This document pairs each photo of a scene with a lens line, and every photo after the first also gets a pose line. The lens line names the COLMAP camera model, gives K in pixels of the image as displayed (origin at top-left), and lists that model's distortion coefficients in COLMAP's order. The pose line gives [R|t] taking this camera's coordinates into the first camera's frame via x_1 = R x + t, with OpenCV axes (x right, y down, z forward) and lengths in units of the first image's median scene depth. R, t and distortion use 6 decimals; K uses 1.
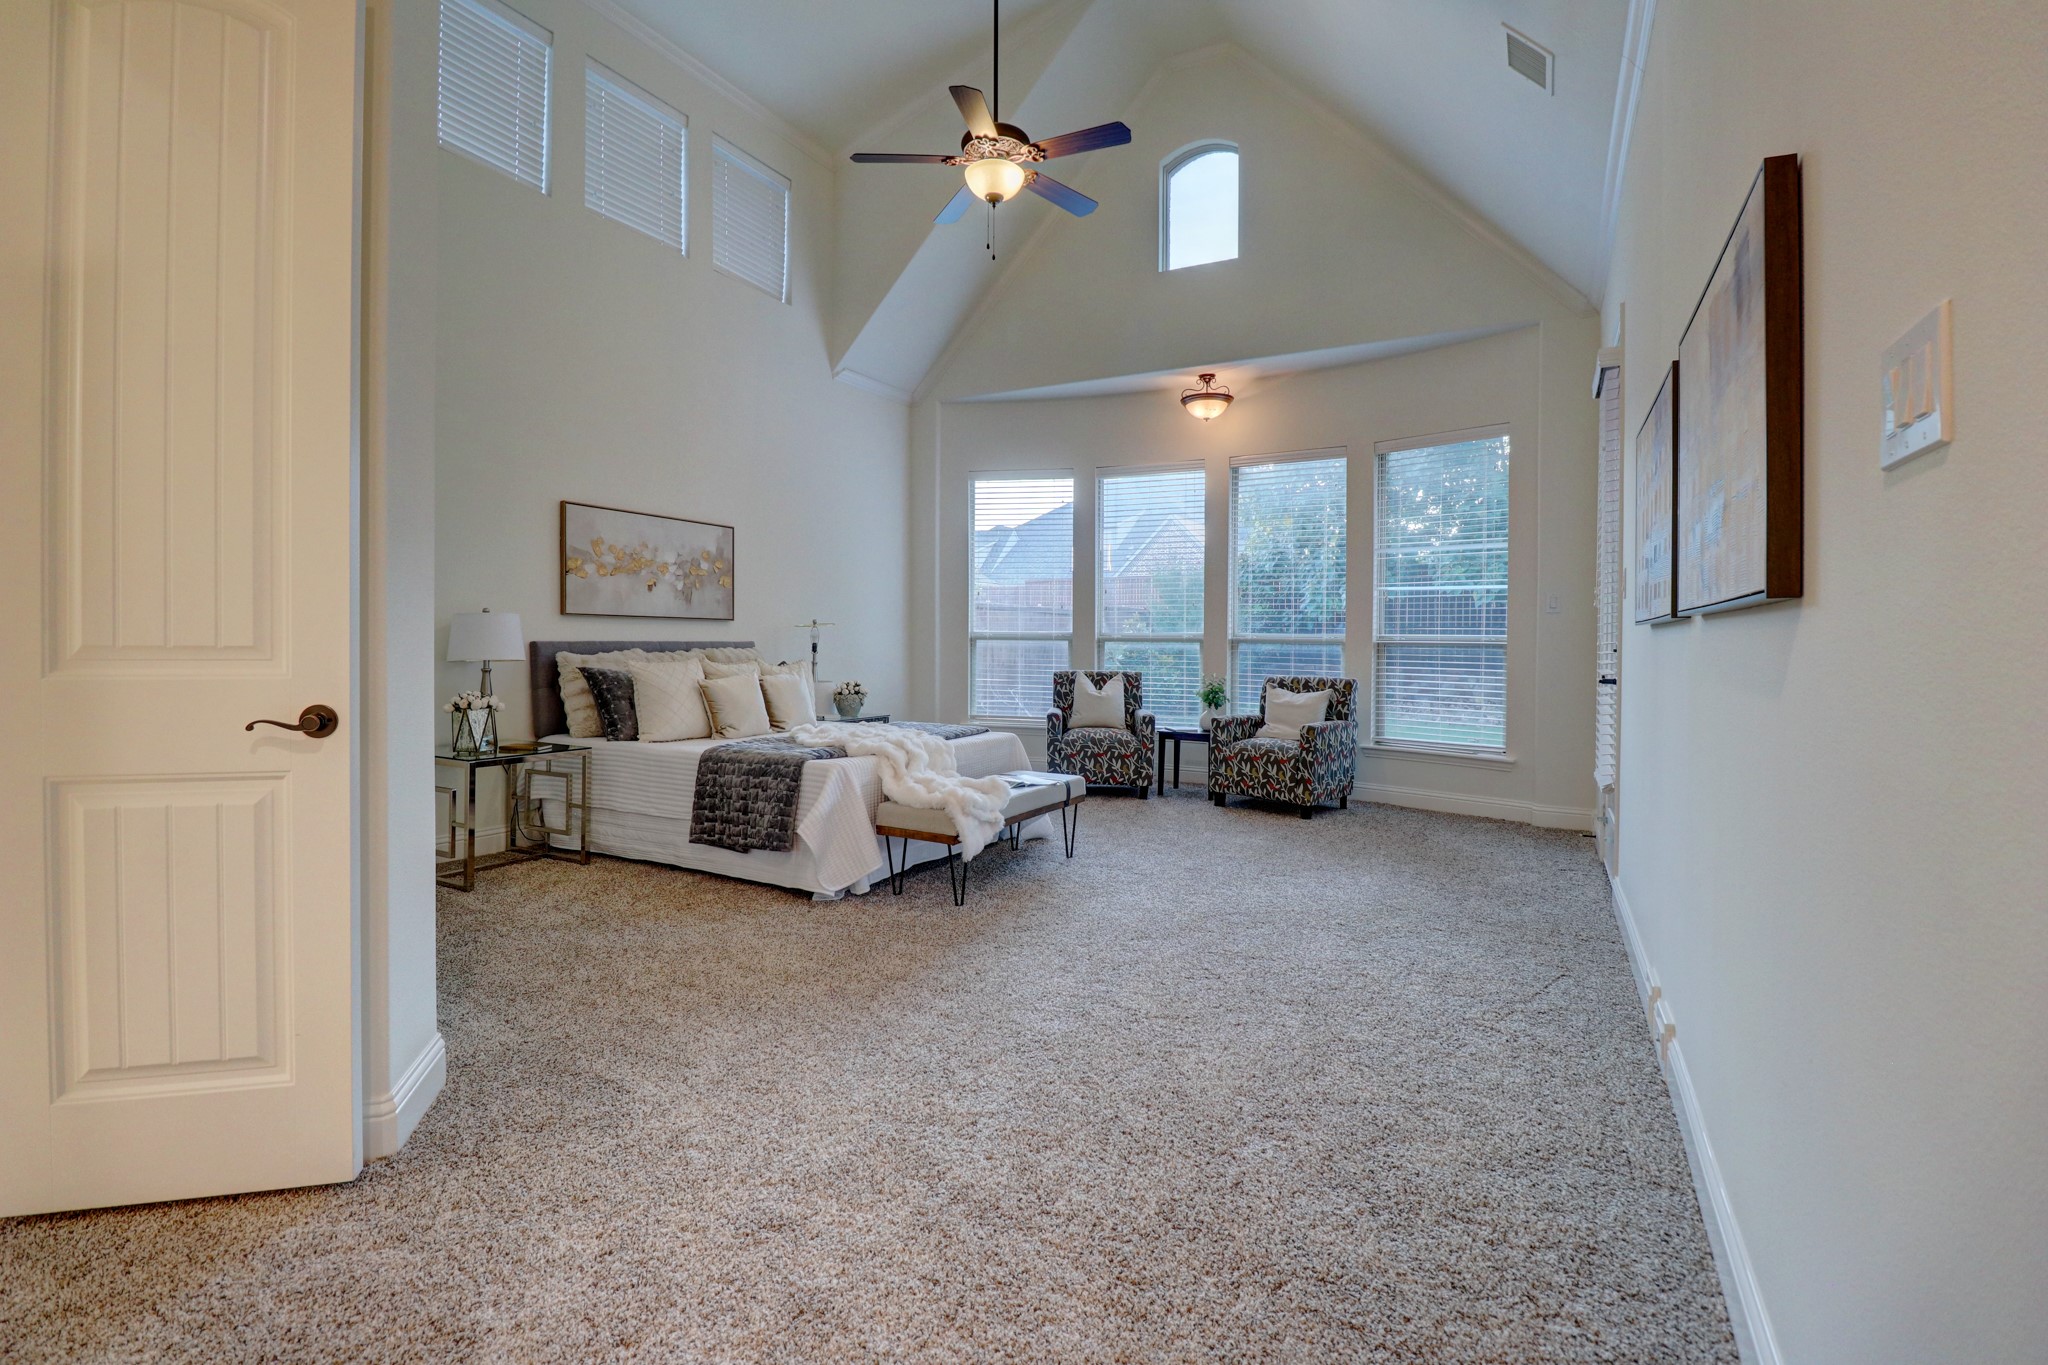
lens RADIAL K [[940.6, 0, 1026.3], [0, 940.6, 663.4], [0, 0, 1]] dist [-0.002795, -0.011614]
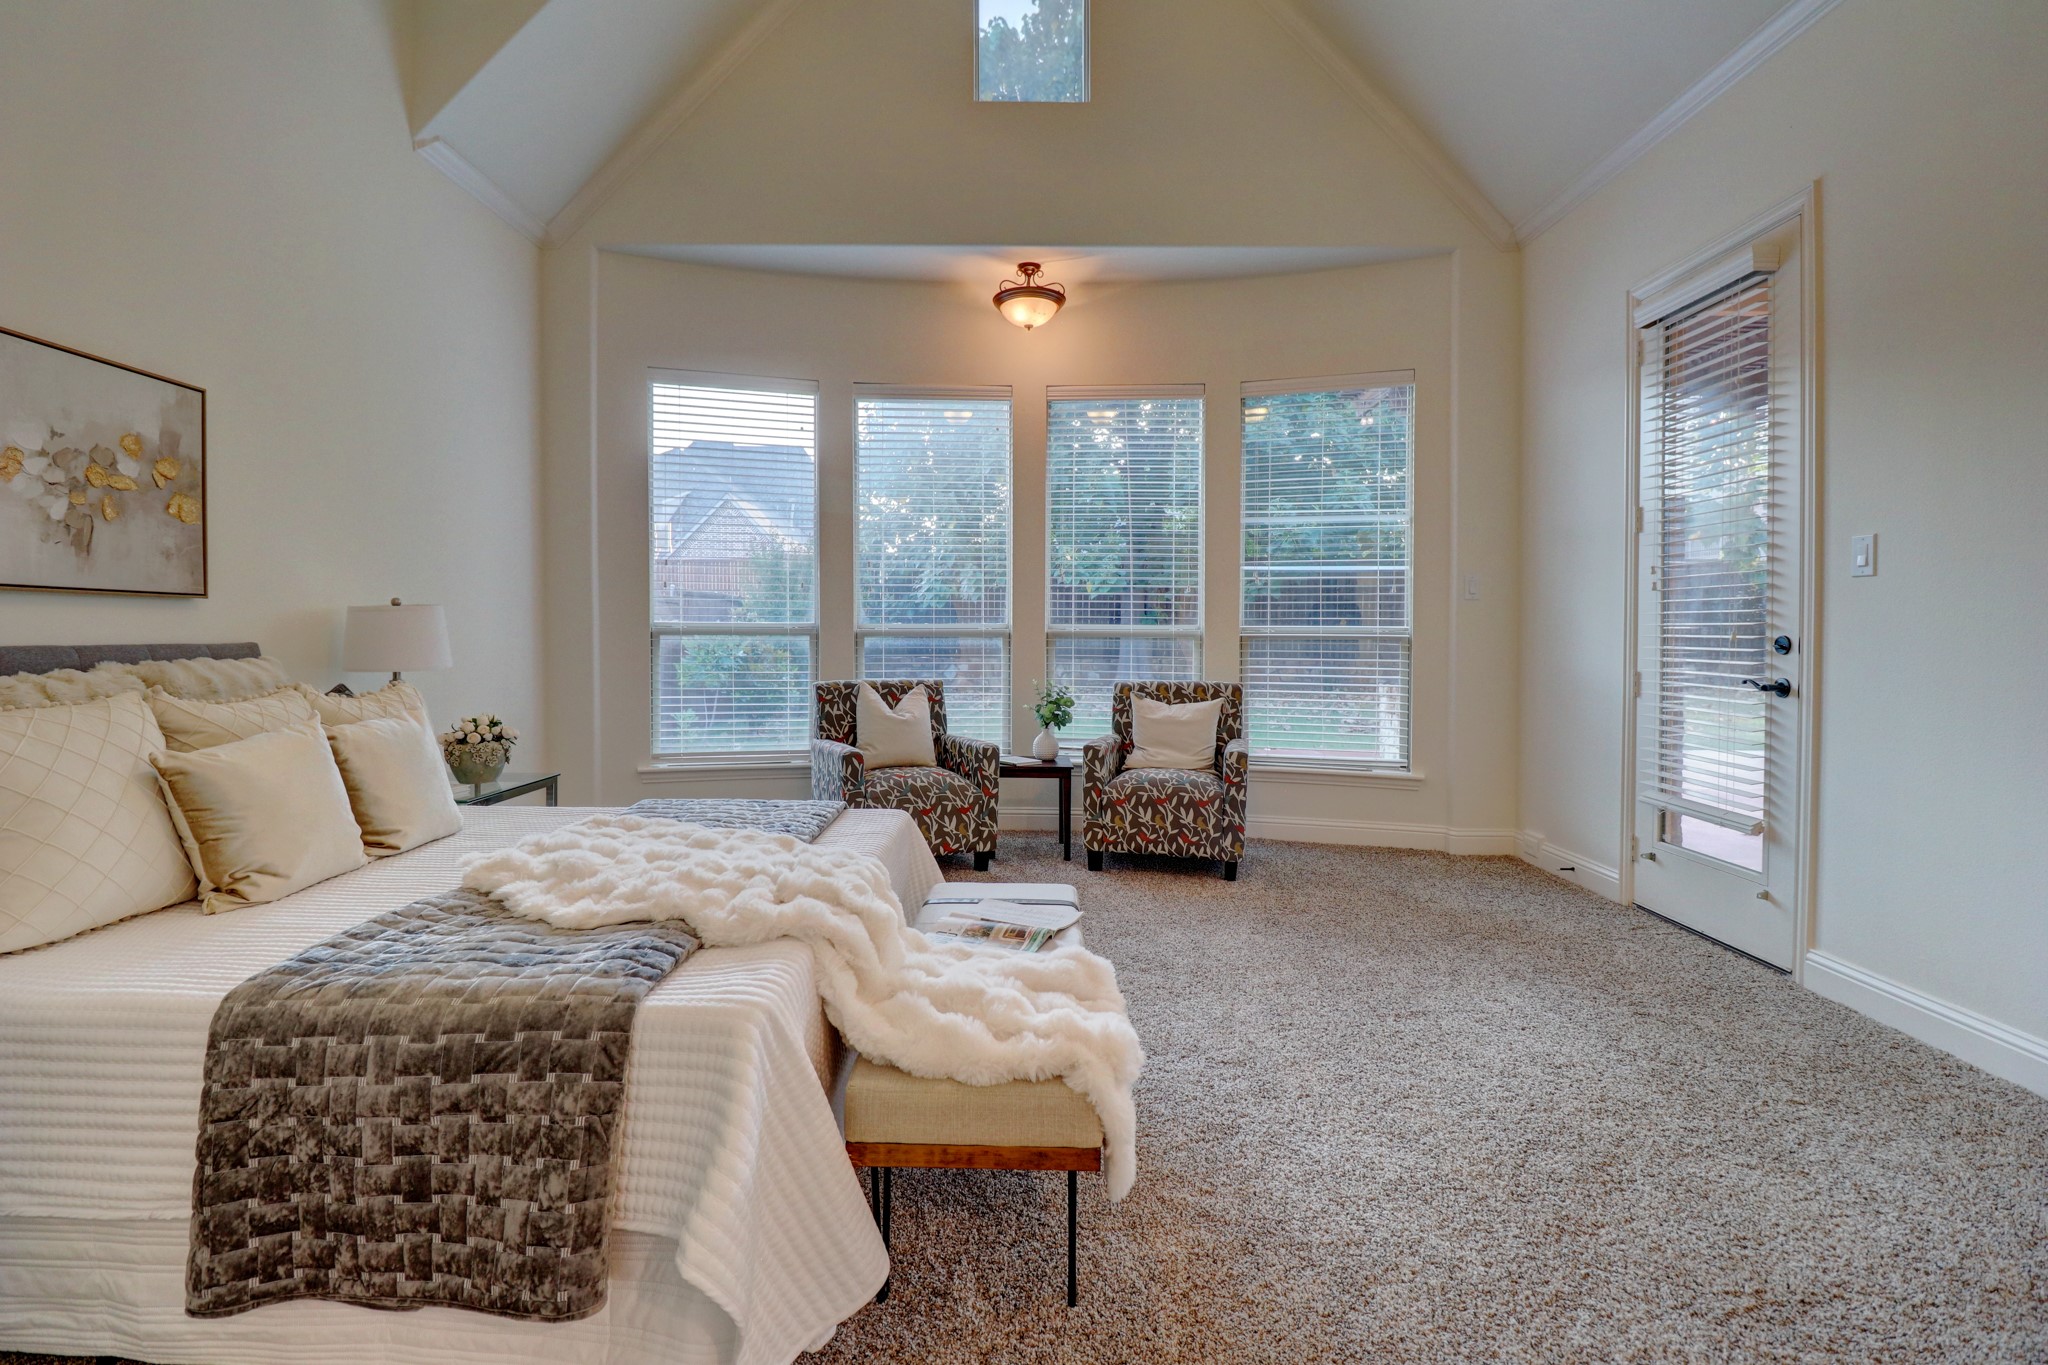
lens RADIAL K [[940.6, 0, 1023.5], [0, 940.6, 654.5], [0, 0, 1]] dist [-0.002795, -0.011614]
pose [[0.881508, -0.016272, 0.471889, -0.172028], [0.016059, 0.999861, 0.004479, -0.013373], [-0.471897, 0.003630, 0.881646, 0.408051]]
